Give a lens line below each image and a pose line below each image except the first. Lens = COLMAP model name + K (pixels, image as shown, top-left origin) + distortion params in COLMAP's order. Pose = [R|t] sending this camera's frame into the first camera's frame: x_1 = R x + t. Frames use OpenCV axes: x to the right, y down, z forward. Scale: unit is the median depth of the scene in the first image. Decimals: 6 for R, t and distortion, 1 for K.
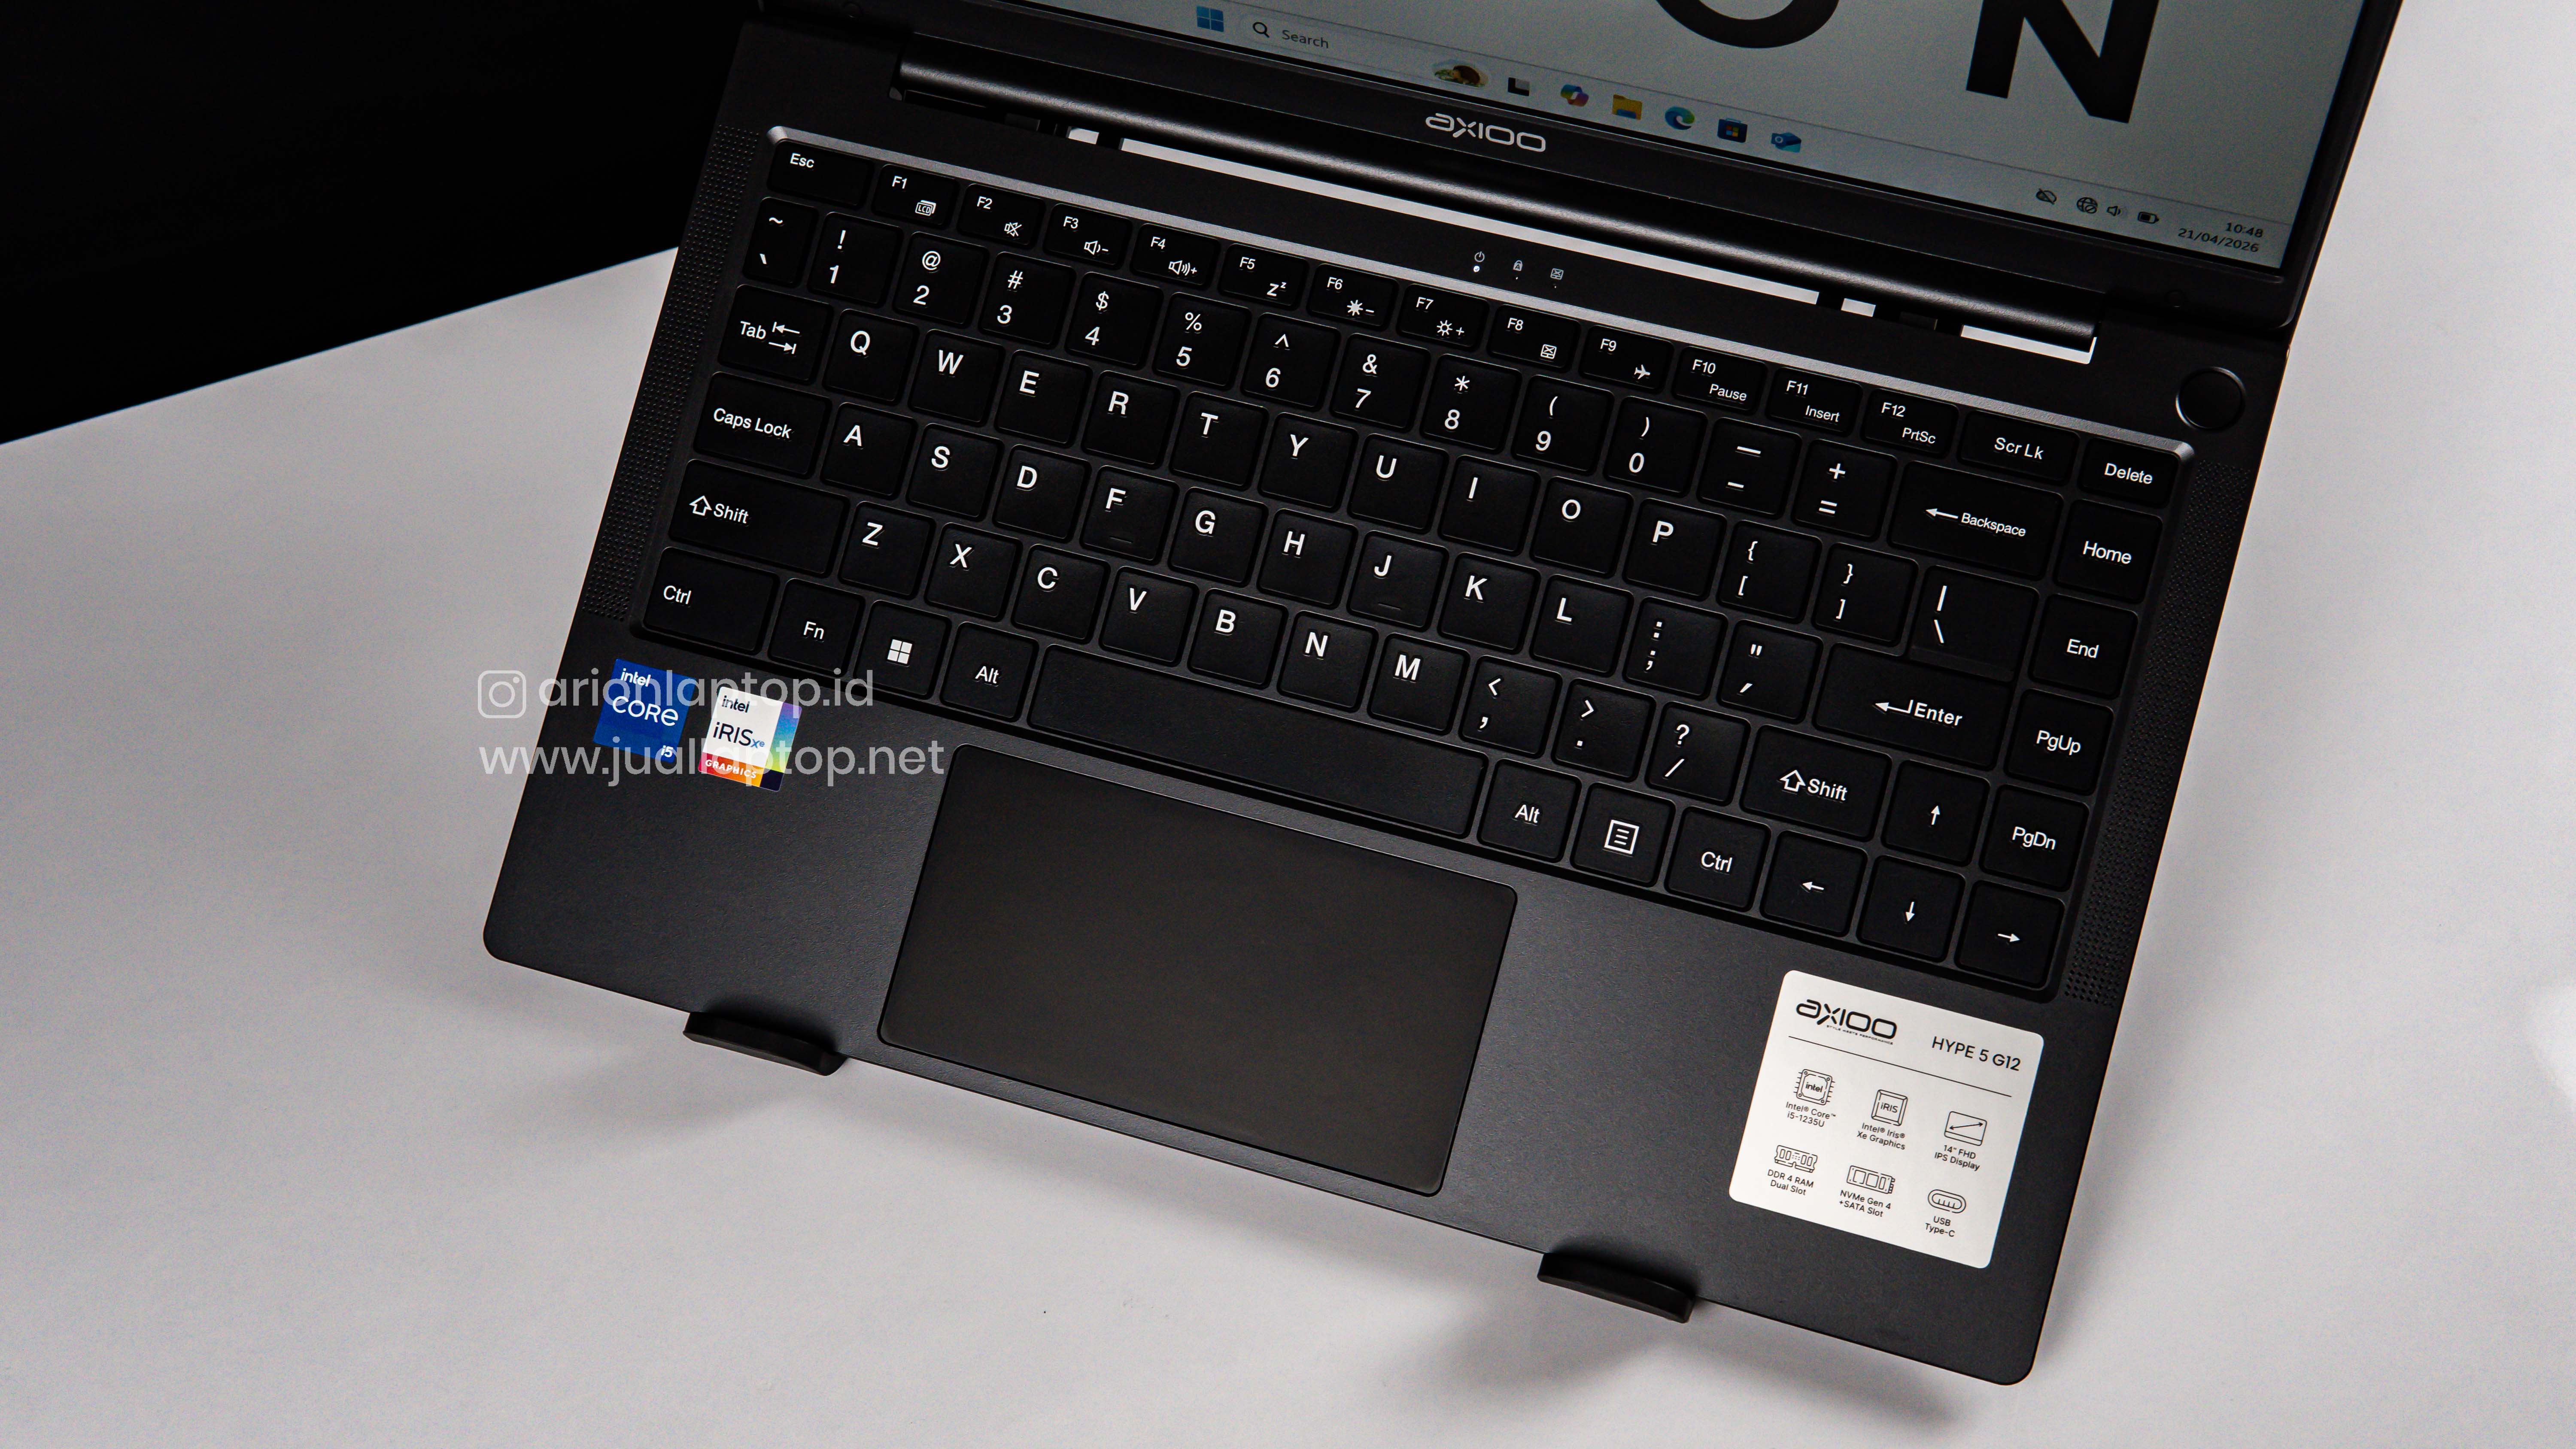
lens RADIAL K [[3538.0, 0, 1288.0], [0, 3538.0, 724.5], [0, 0, 1]] dist [0.059934, 0.503649]
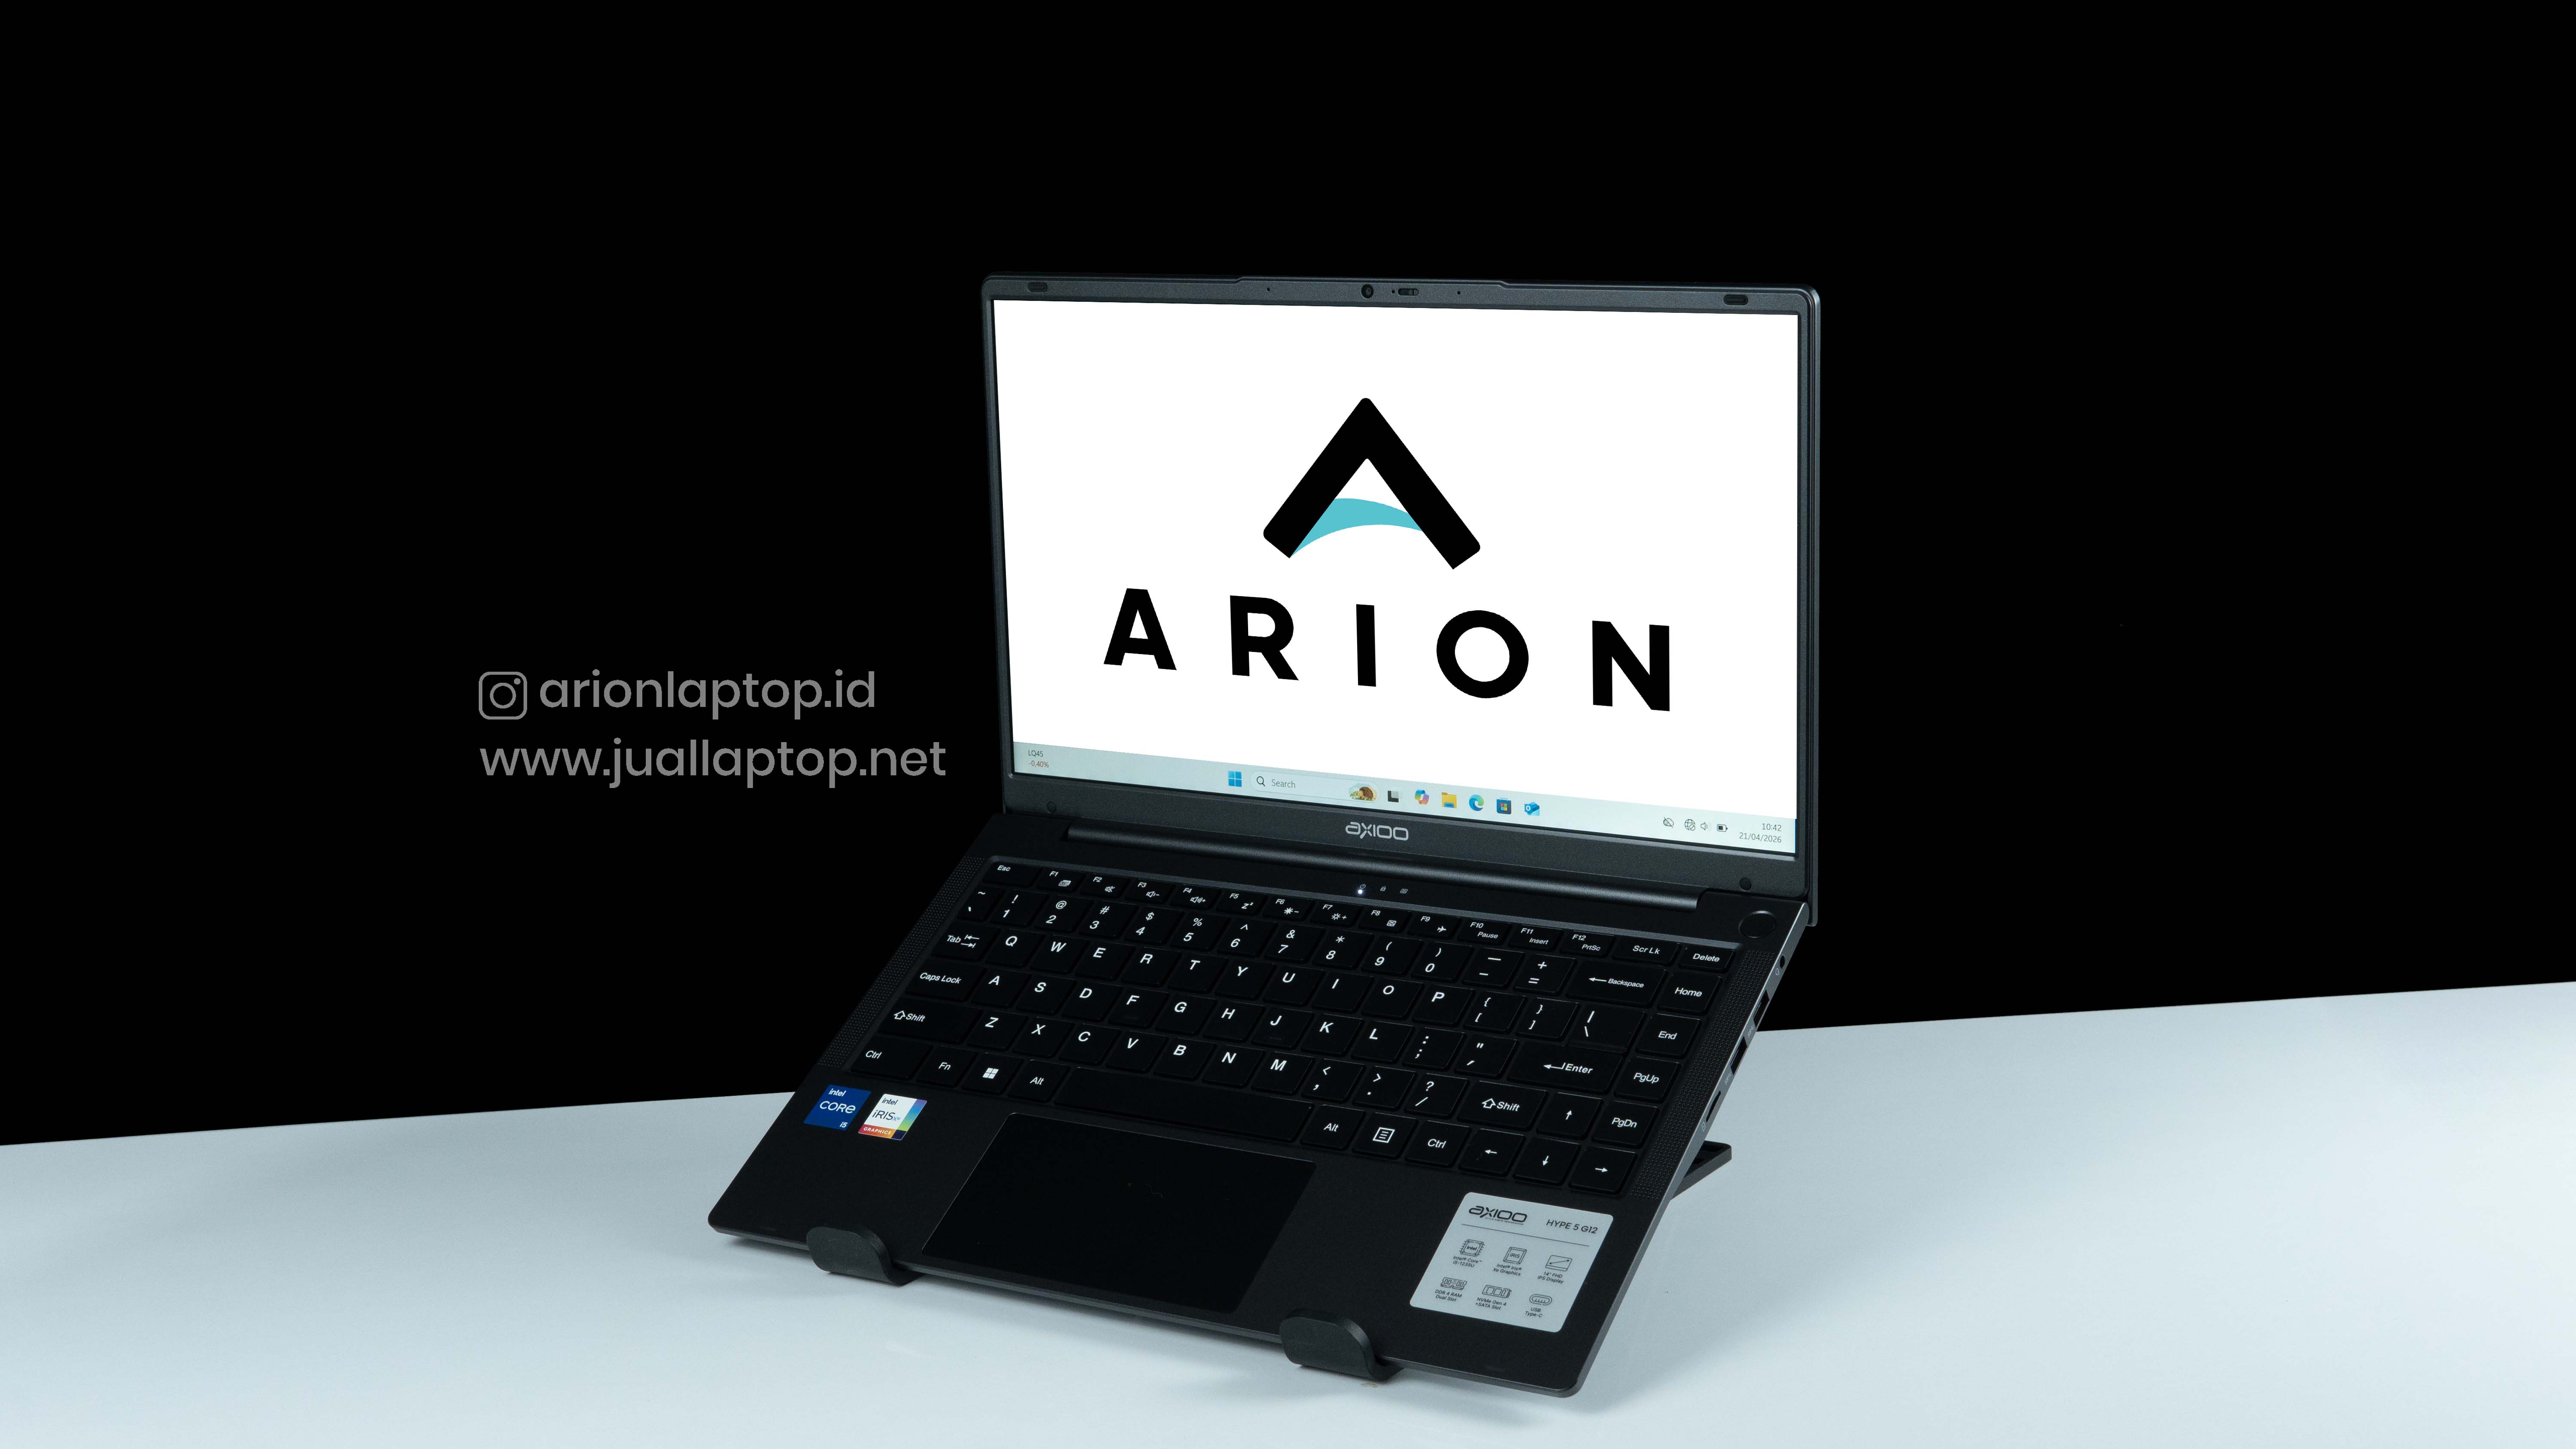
lens RADIAL K [[3417.3, 0, 1288.0], [0, 3417.3, 724.5], [0, 0, 1]] dist [0.047387, 0.007294]
pose [[0.977167, 0.032968, -0.209899, 0.374775], [-0.164017, 0.745035, -0.646546, 0.912985], [0.135067, 0.666210, 0.733431, -0.278460]]
